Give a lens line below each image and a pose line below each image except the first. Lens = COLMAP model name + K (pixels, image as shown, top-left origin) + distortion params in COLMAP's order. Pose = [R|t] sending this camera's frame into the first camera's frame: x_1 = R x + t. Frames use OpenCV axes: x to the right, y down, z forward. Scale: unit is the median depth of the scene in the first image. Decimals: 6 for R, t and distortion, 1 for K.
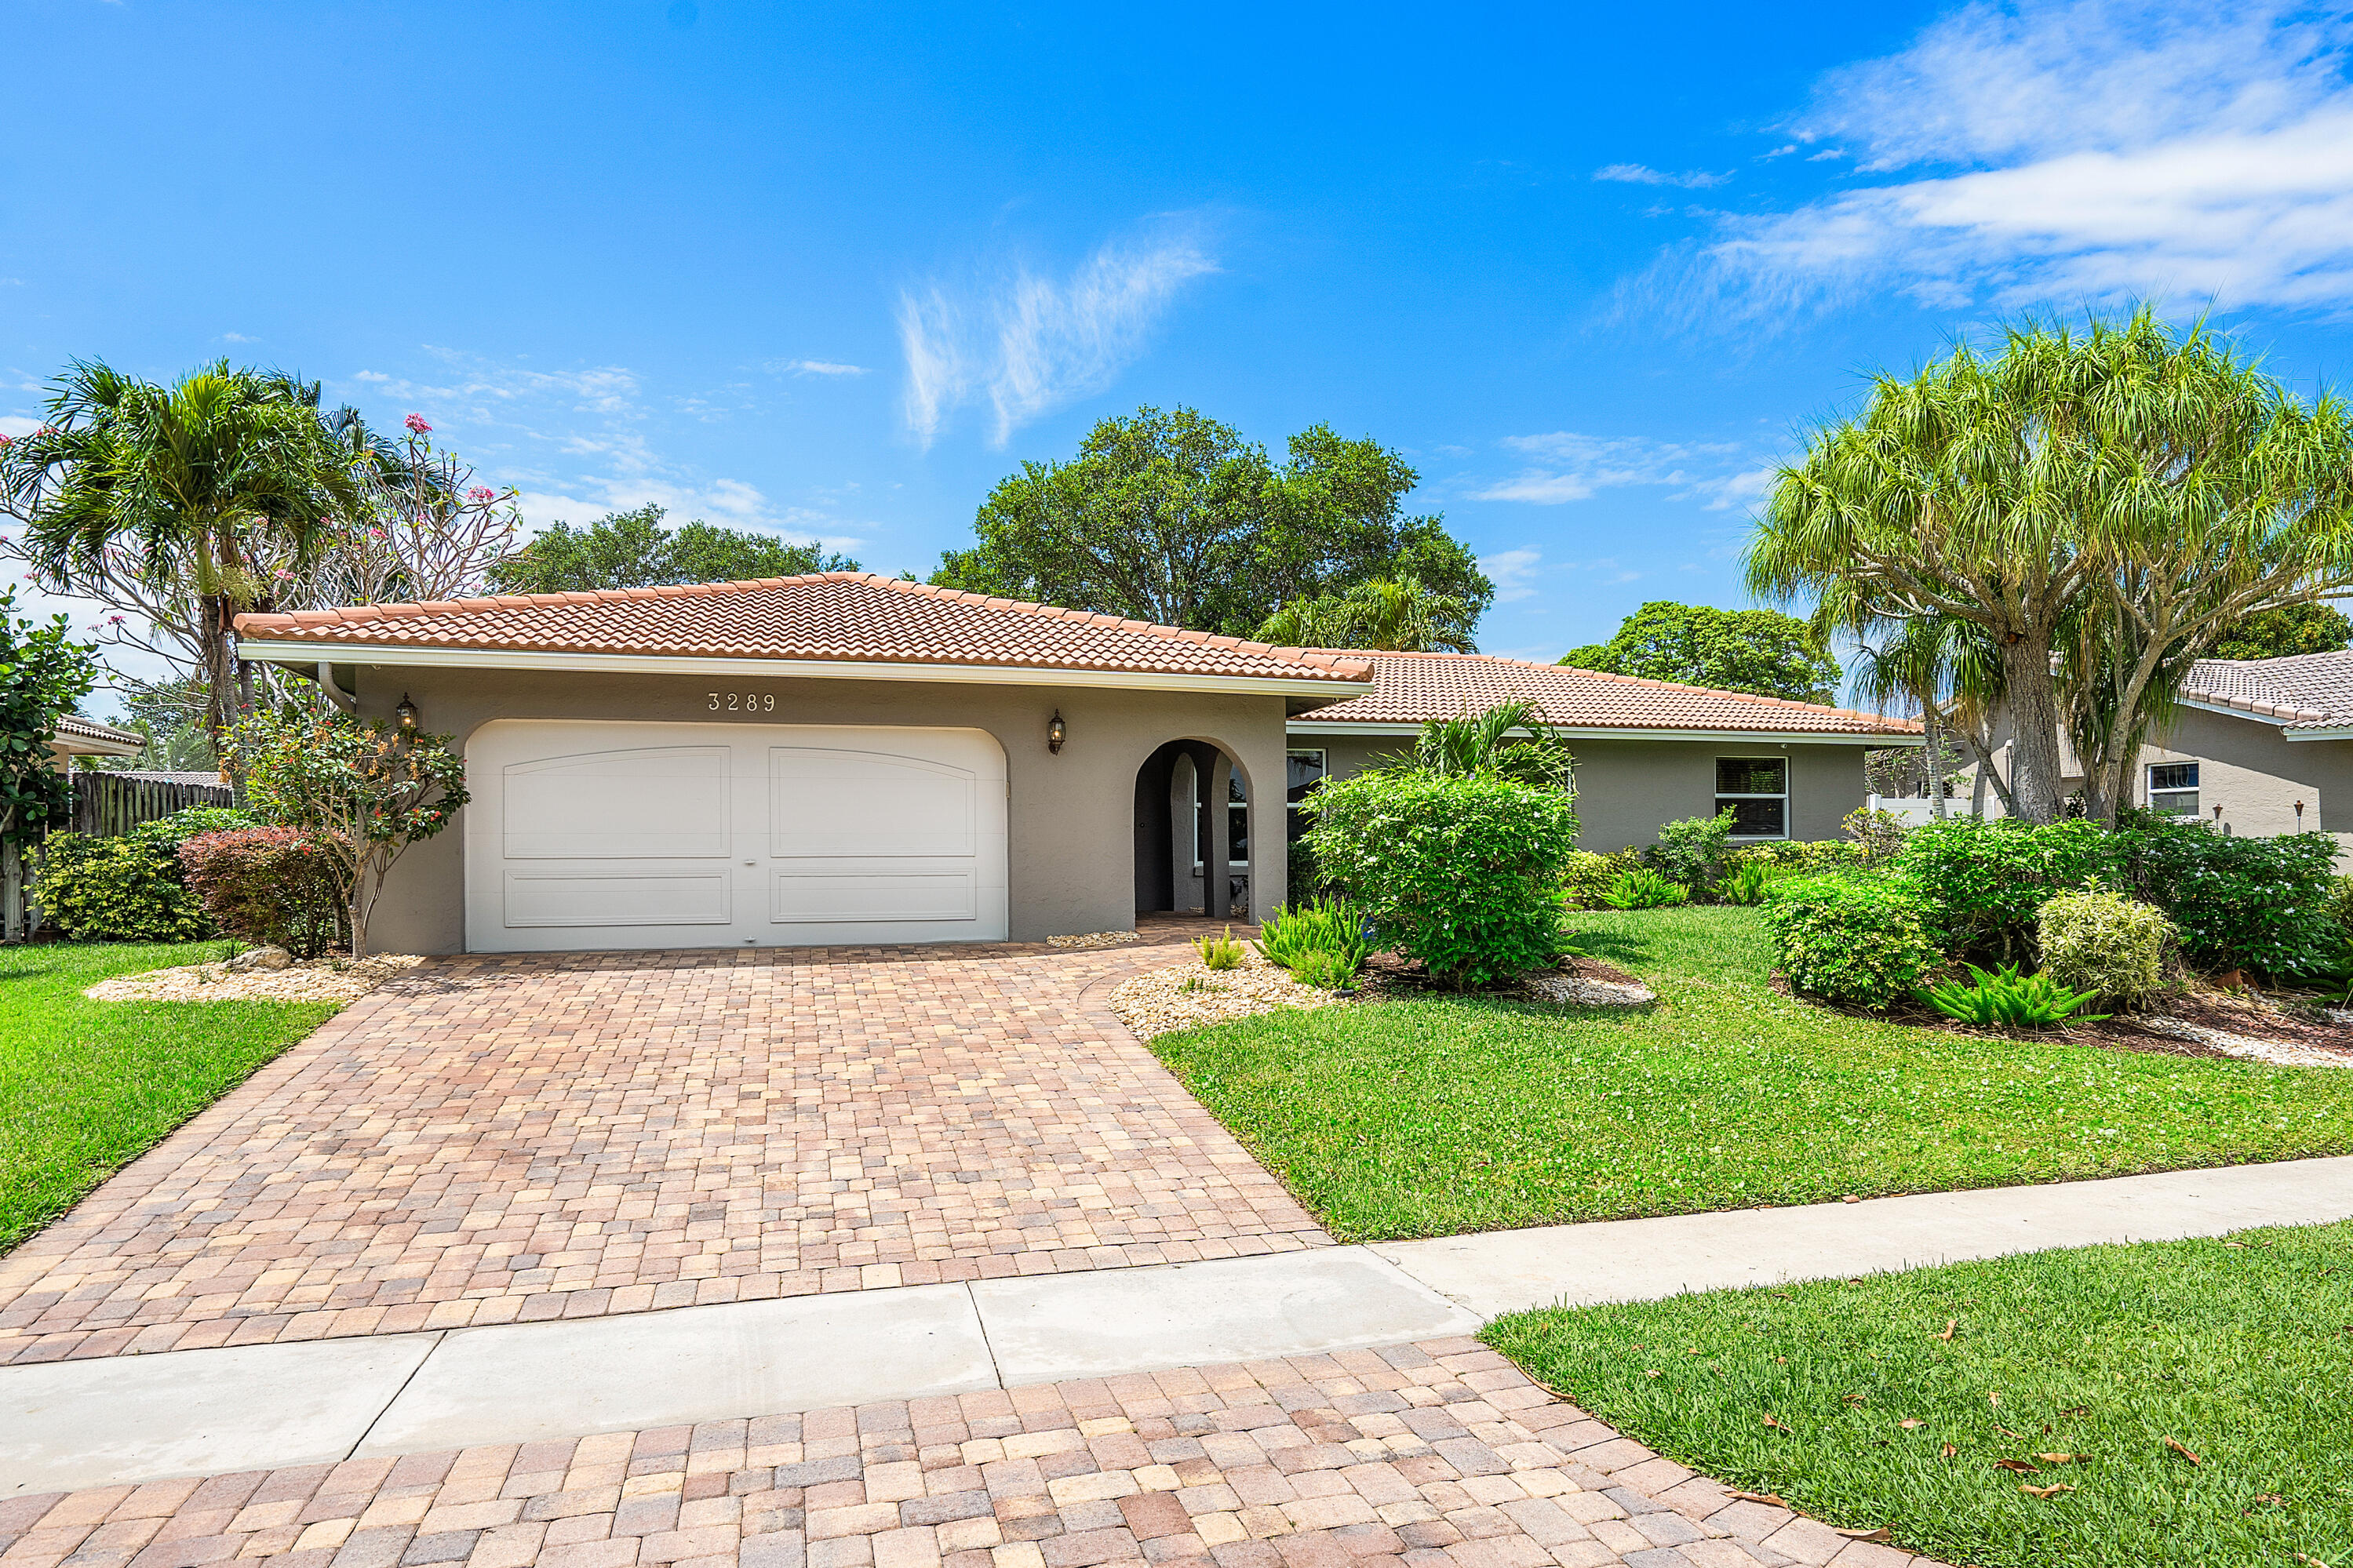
lens RADIAL K [[1283.9, 0, 1176.5], [0, 1283.9, 784.0], [0, 0, 1]] dist [-0.004496, 0.000344]
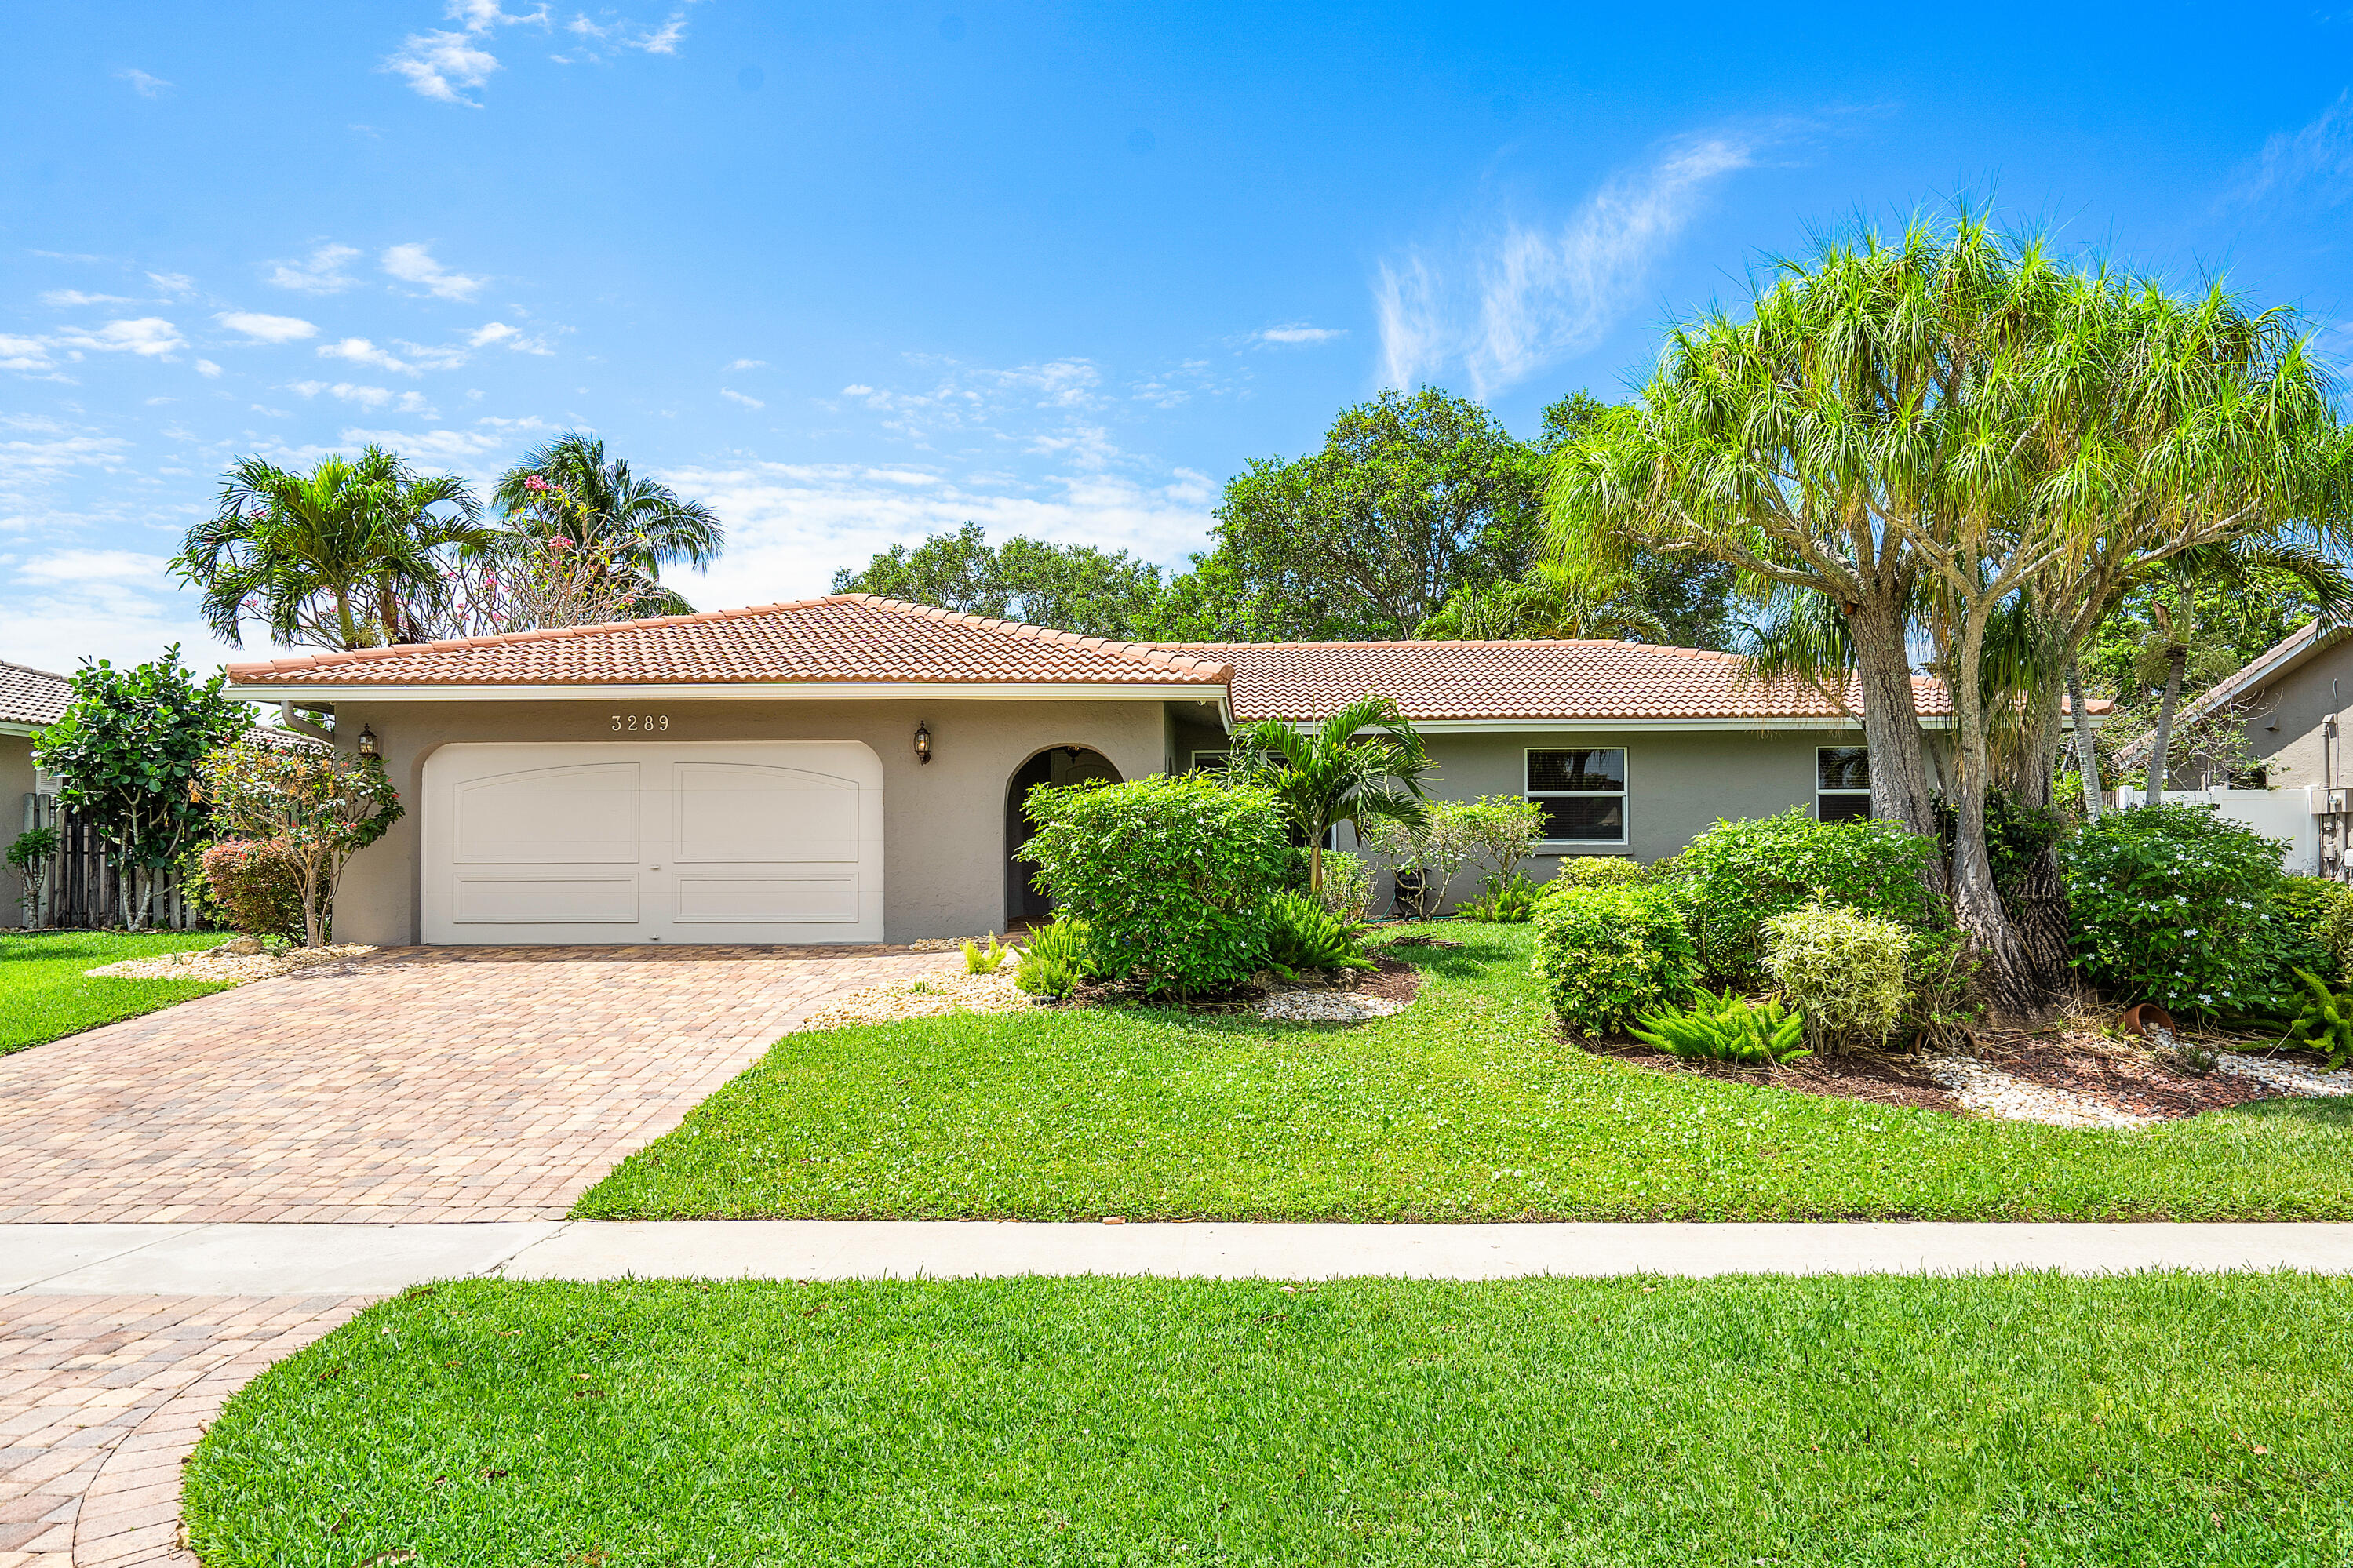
lens RADIAL K [[1329.9, 0, 1176.5], [0, 1329.9, 784.0], [0, 0, 1]] dist [-0.002807, 0.000366]
pose [[0.961490, -0.015072, -0.274427, 0.446477], [0.014868, 0.999885, -0.002824, -0.000882], [0.274438, -0.001364, 0.961604, 0.026164]]
